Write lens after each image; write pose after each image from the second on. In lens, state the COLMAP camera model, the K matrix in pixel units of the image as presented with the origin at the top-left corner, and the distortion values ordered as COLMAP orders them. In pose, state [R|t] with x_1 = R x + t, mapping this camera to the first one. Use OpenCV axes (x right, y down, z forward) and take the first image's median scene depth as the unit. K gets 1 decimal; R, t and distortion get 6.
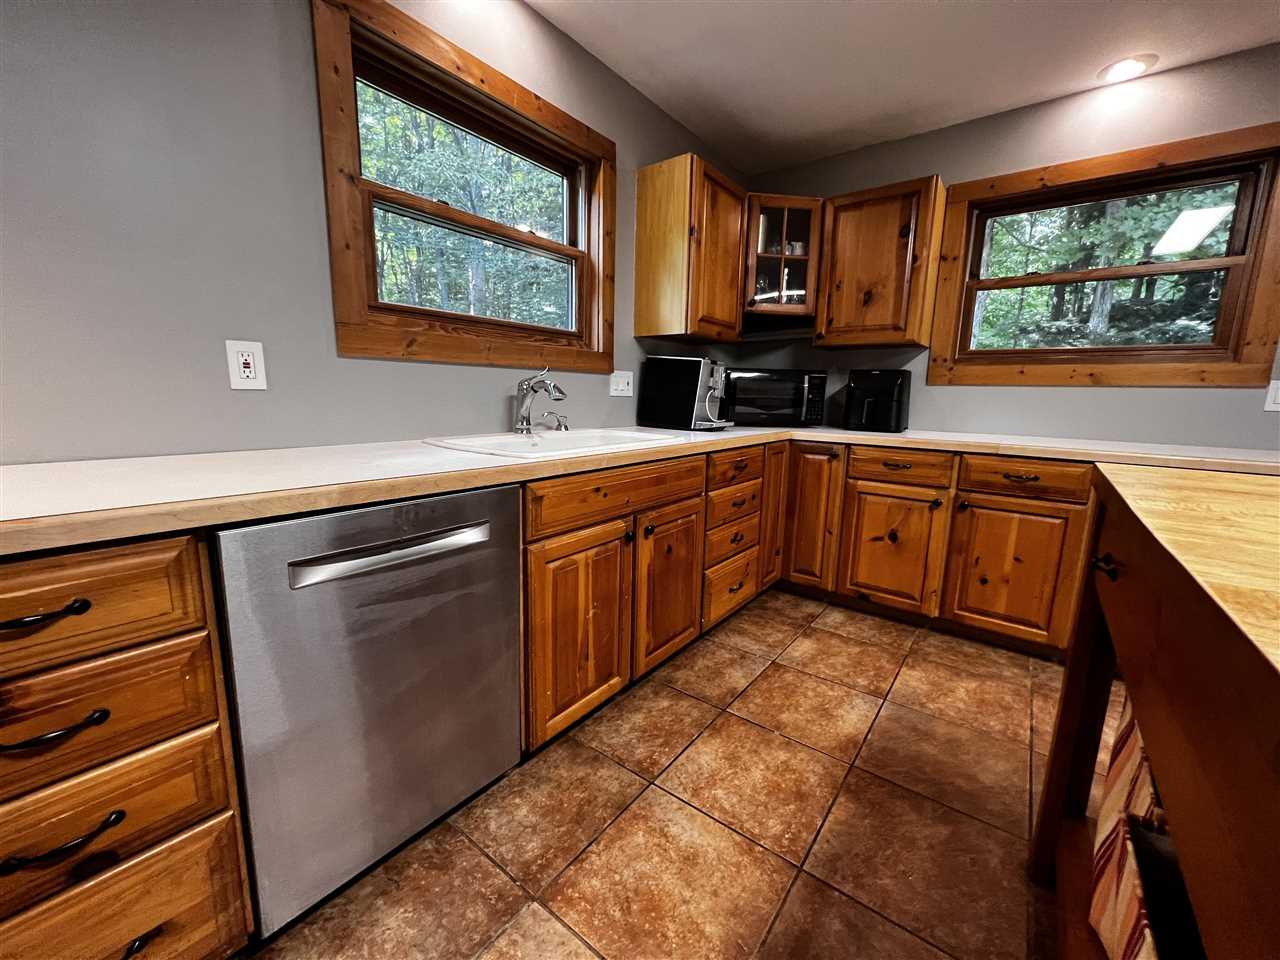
lens RADIAL K [[512.8, 0, 639.8], [0, 512.8, 478.7], [0, 0, 1]] dist [-0.000555, 0.000053]
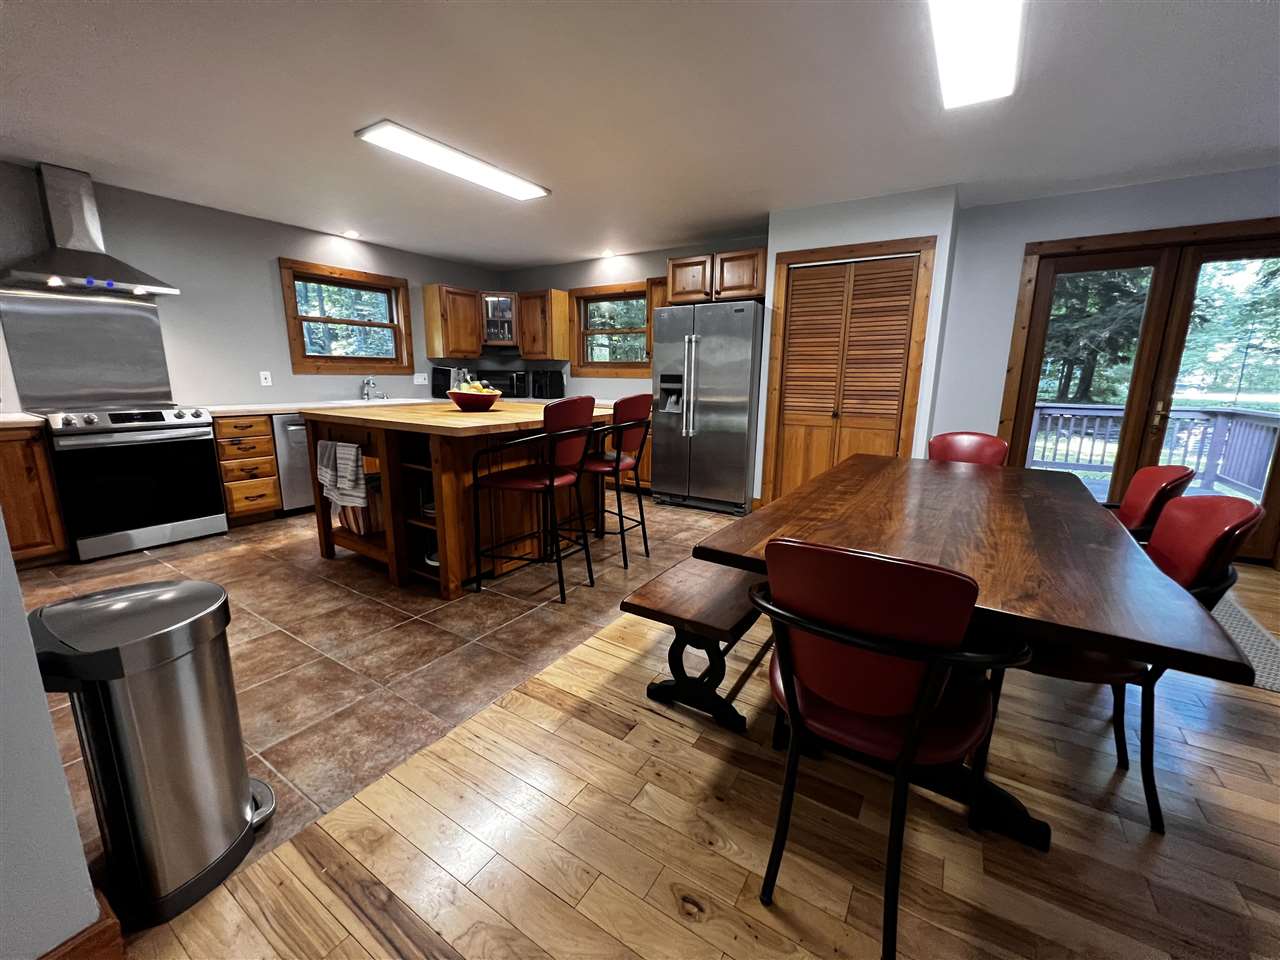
lens RADIAL K [[512.8, 0, 640.5], [0, 512.8, 479.1], [0, 0, 1]] dist [-0.000555, 0.000053]
pose [[0.996655, -0.027273, 0.077033, 0.830699], [0.024497, 0.999024, 0.036764, 0.221788], [-0.077960, -0.034754, 0.996351, -1.513268]]
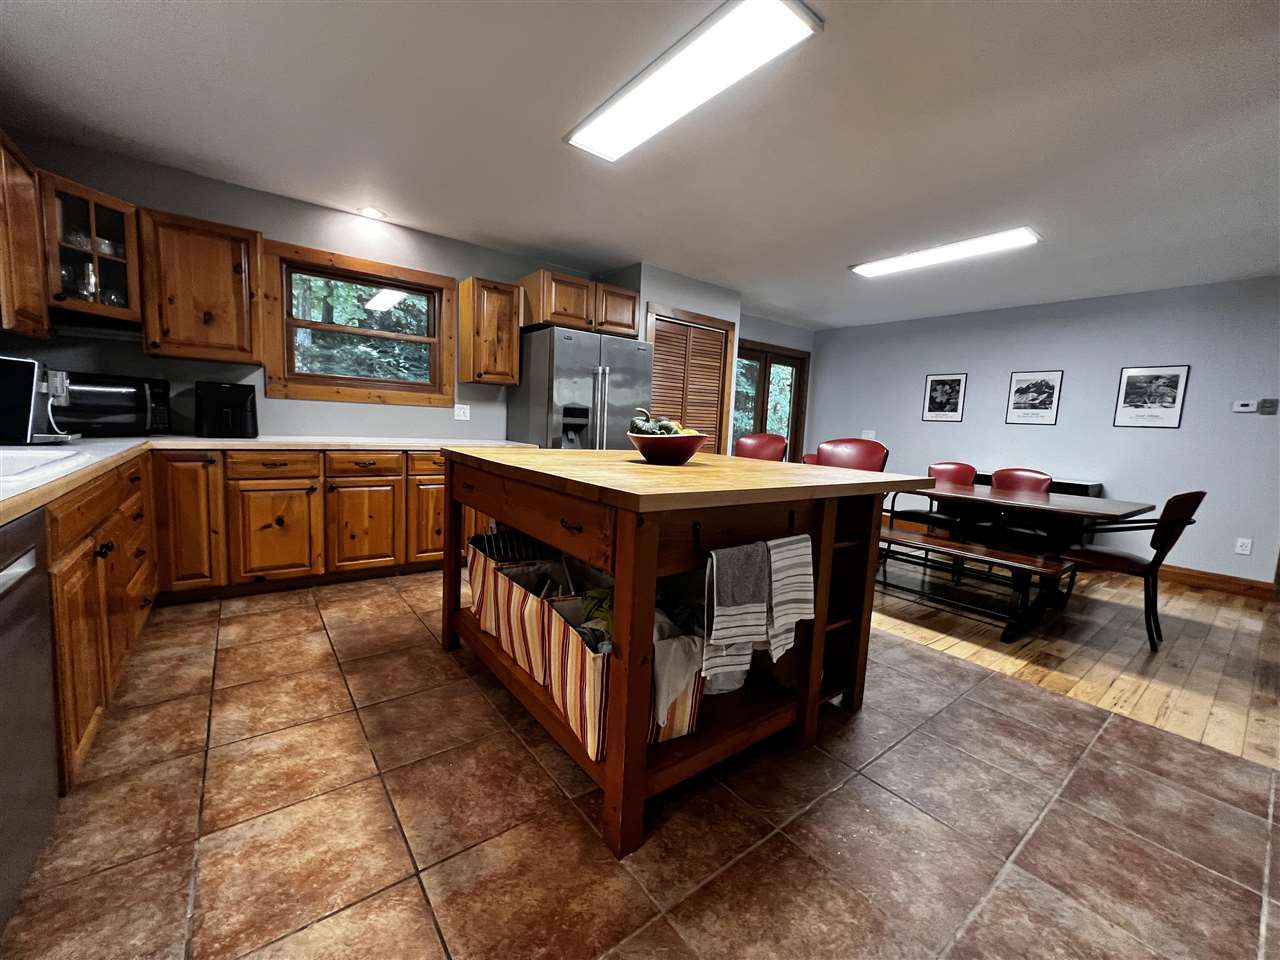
lens RADIAL K [[512.8, 0, 643.4], [0, 512.8, 478.9], [0, 0, 1]] dist [-0.000555, 0.000053]
pose [[0.255239, -0.116357, 0.959851, -0.480080], [0.117755, 0.989083, 0.088588, 0.004356], [-0.959681, 0.090416, 0.266154, -0.189345]]
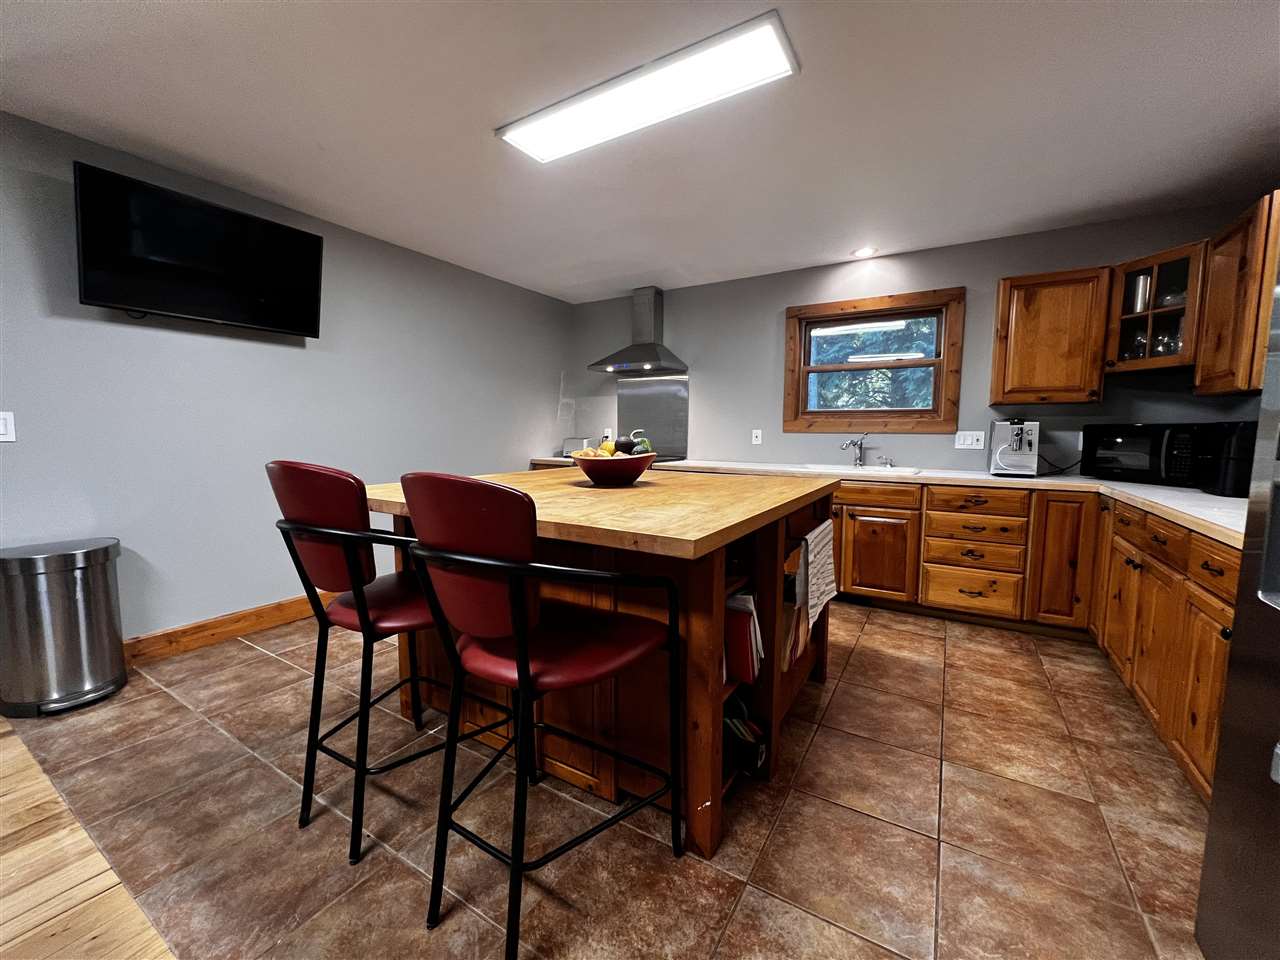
lens RADIAL K [[512.8, 0, 641.7], [0, 512.8, 477.4], [0, 0, 1]] dist [-0.000555, 0.000053]
pose [[0.102646, 0.067336, -0.992436, 1.412916], [-0.168433, 0.984476, 0.049375, -0.002293], [0.980354, 0.162091, 0.112394, -0.030311]]
